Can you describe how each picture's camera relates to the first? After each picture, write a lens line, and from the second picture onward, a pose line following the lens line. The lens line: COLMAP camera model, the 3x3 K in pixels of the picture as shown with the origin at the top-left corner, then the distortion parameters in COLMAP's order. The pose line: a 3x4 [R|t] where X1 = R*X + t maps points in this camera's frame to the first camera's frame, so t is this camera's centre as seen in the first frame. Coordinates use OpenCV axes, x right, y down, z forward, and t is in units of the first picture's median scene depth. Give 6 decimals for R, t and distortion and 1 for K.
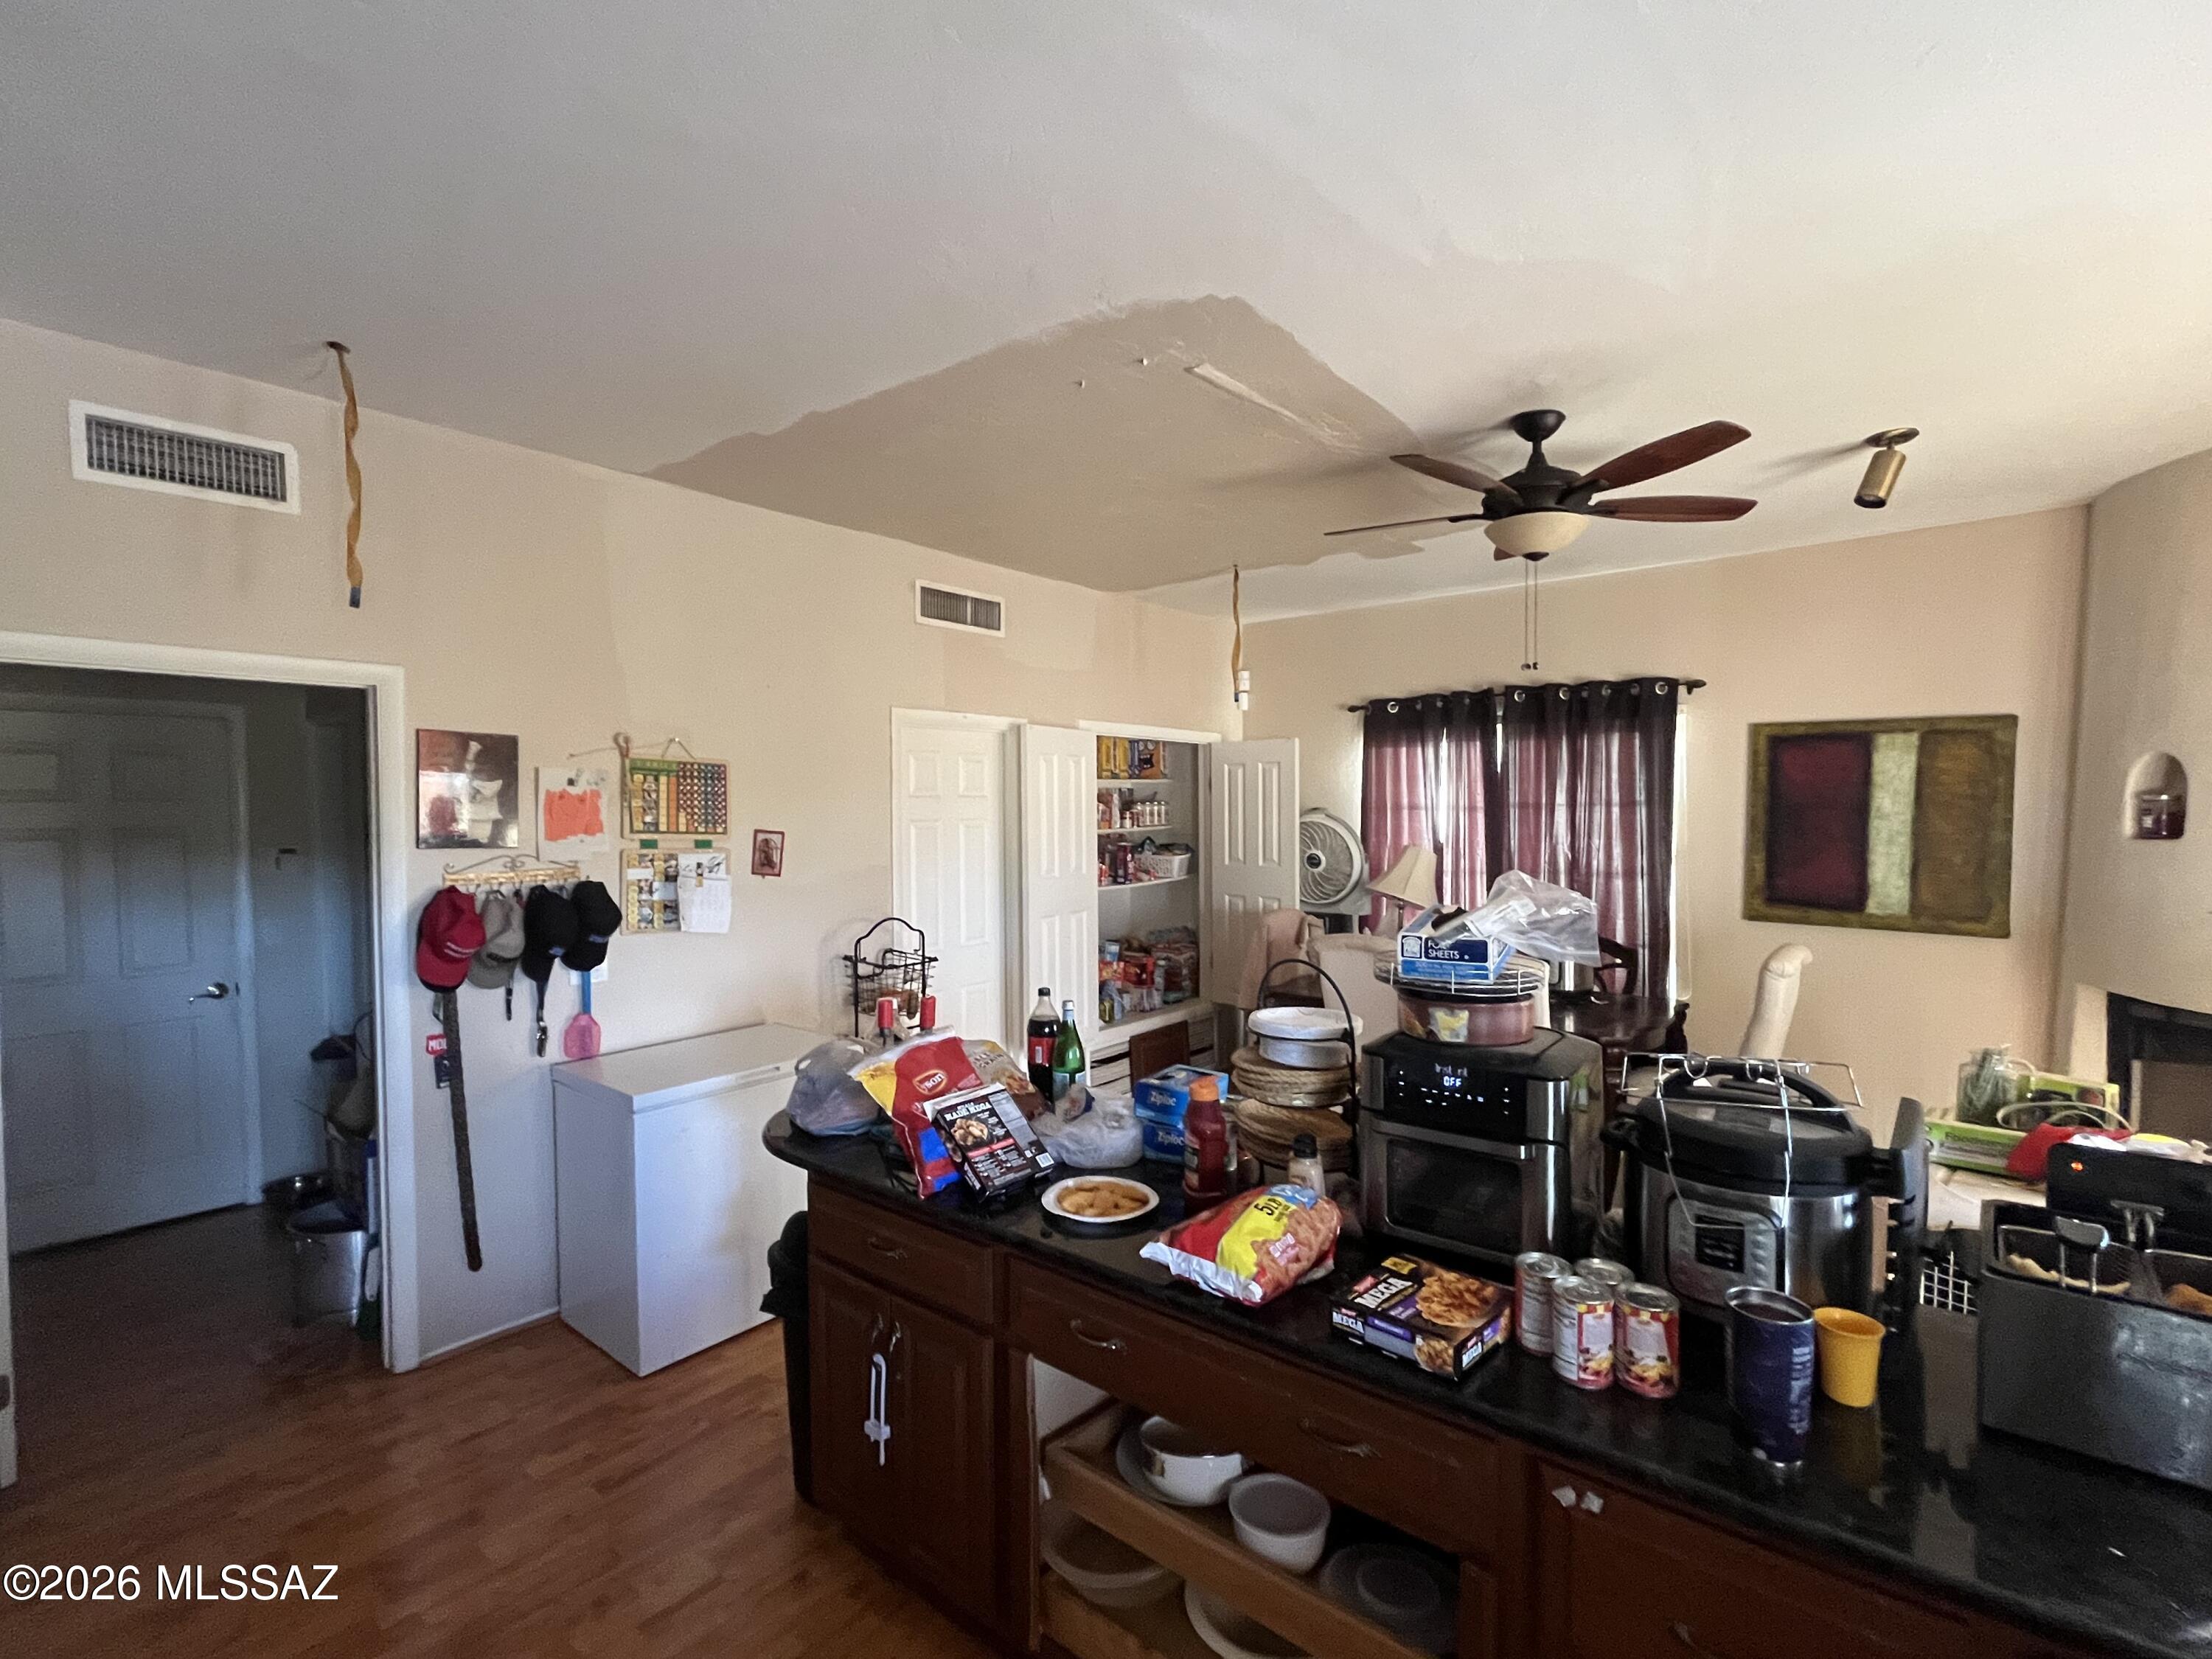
lens RADIAL K [[1020.8, 0, 1105.8], [0, 1020.8, 834.5], [0, 0, 1]] dist [-0.001911, -0.000529]
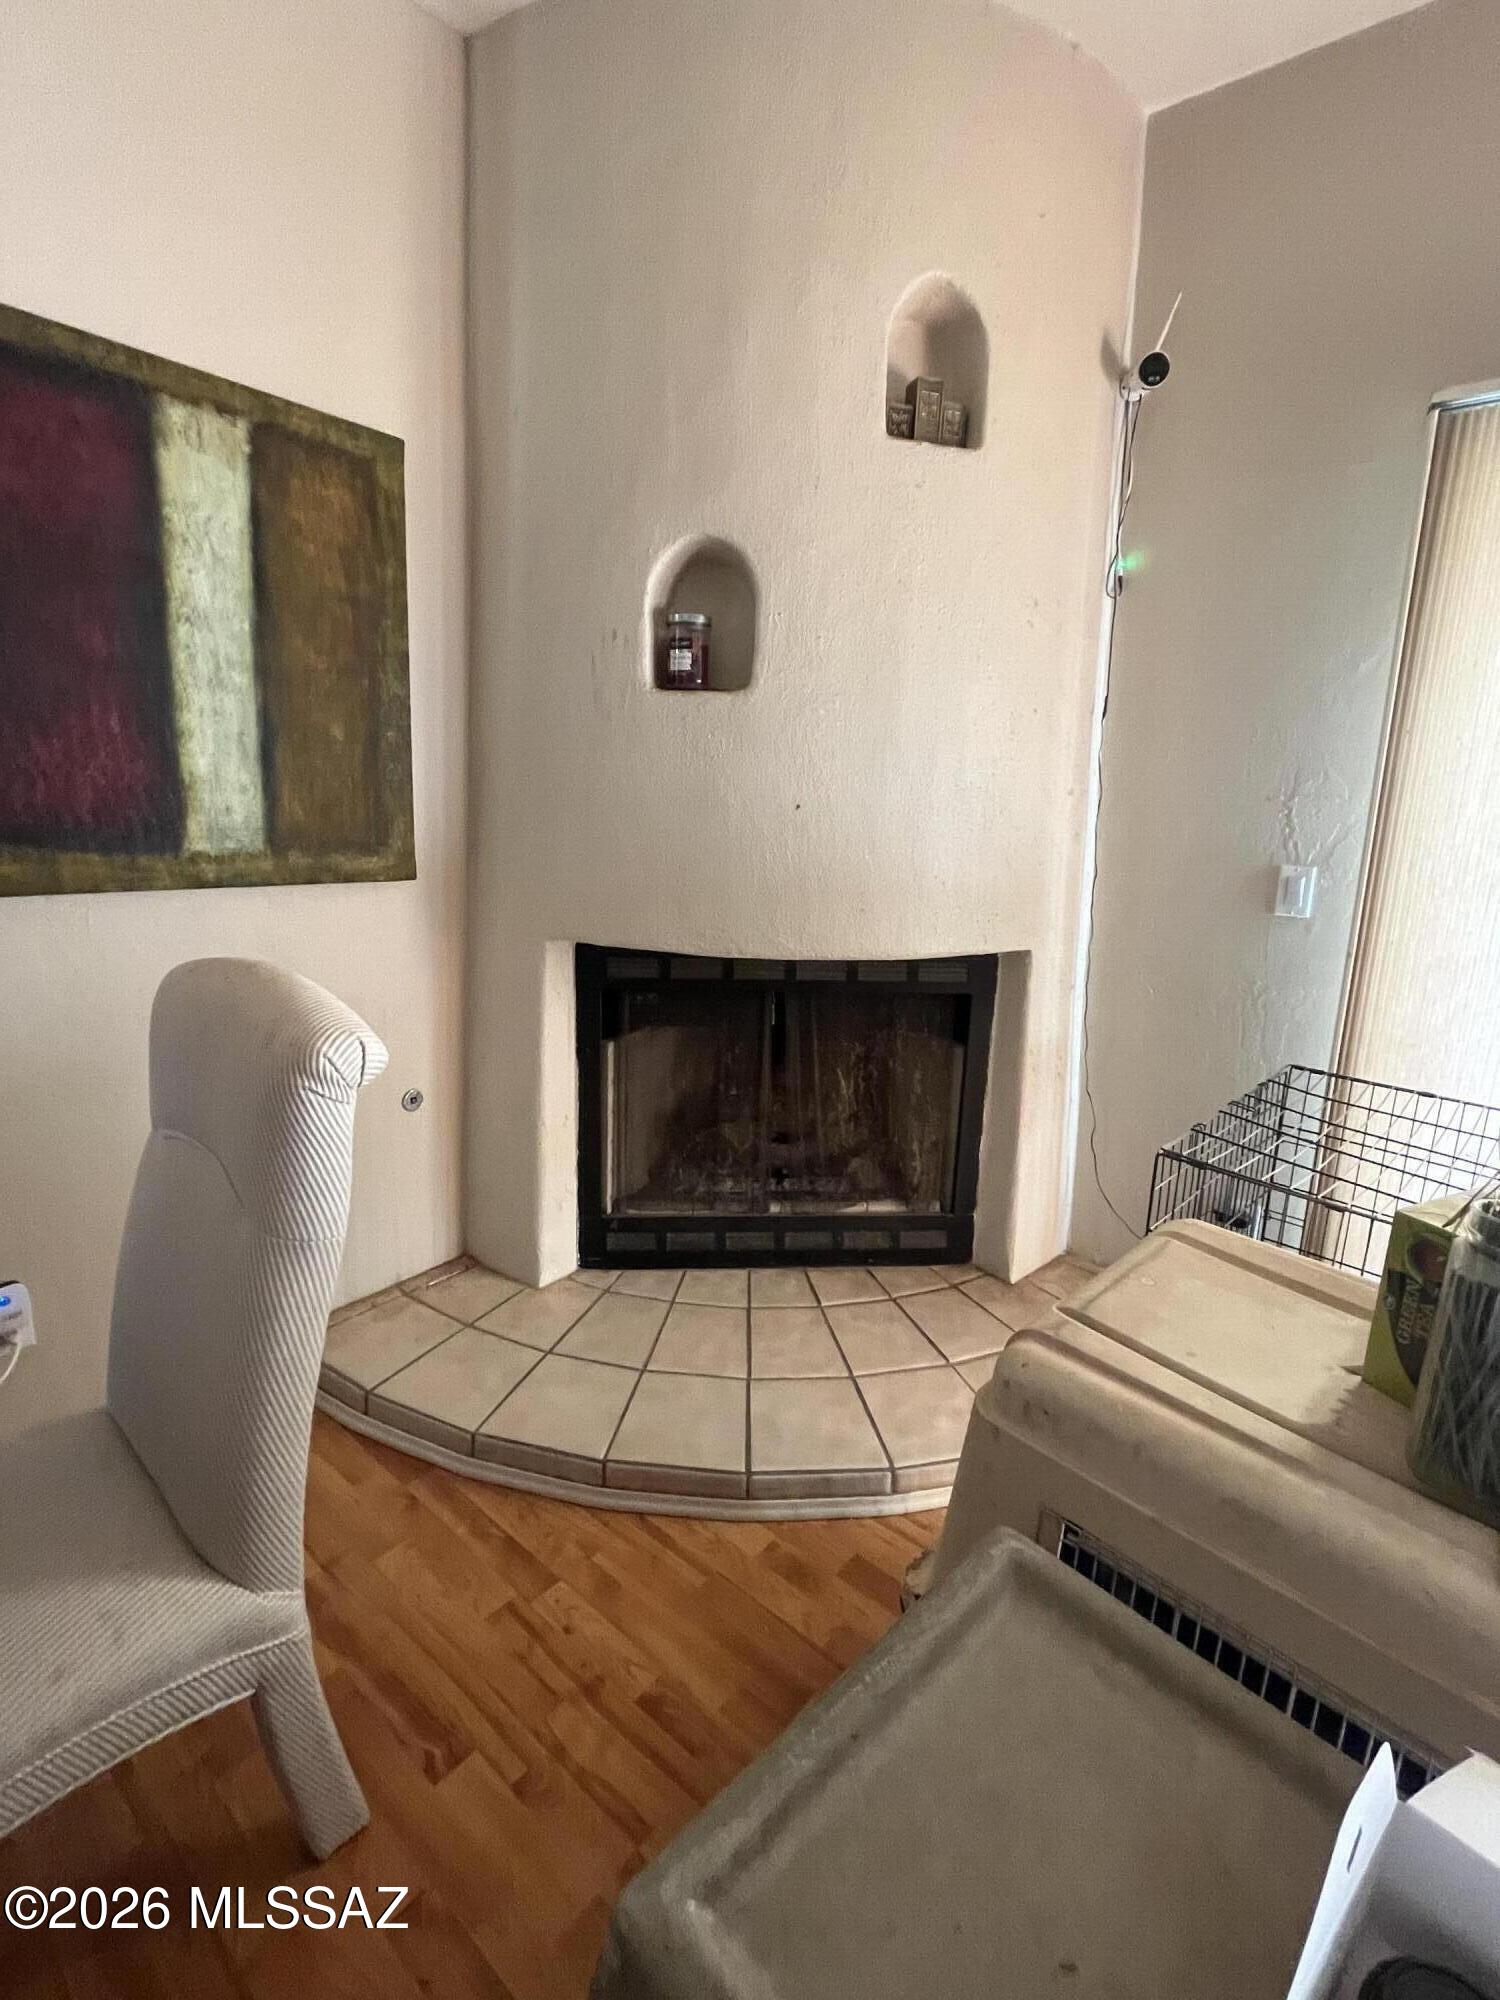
lens RADIAL K [[923.0, 0, 751.7], [0, 923.0, 999.0], [0, 0, 1]] dist [-0.001911, -0.000529]
pose [[0.022015, -0.213171, 0.976767, 0.357934], [-0.004398, 0.976974, 0.213315, 0.053762], [-0.999748, -0.008992, 0.020571, 0.756318]]
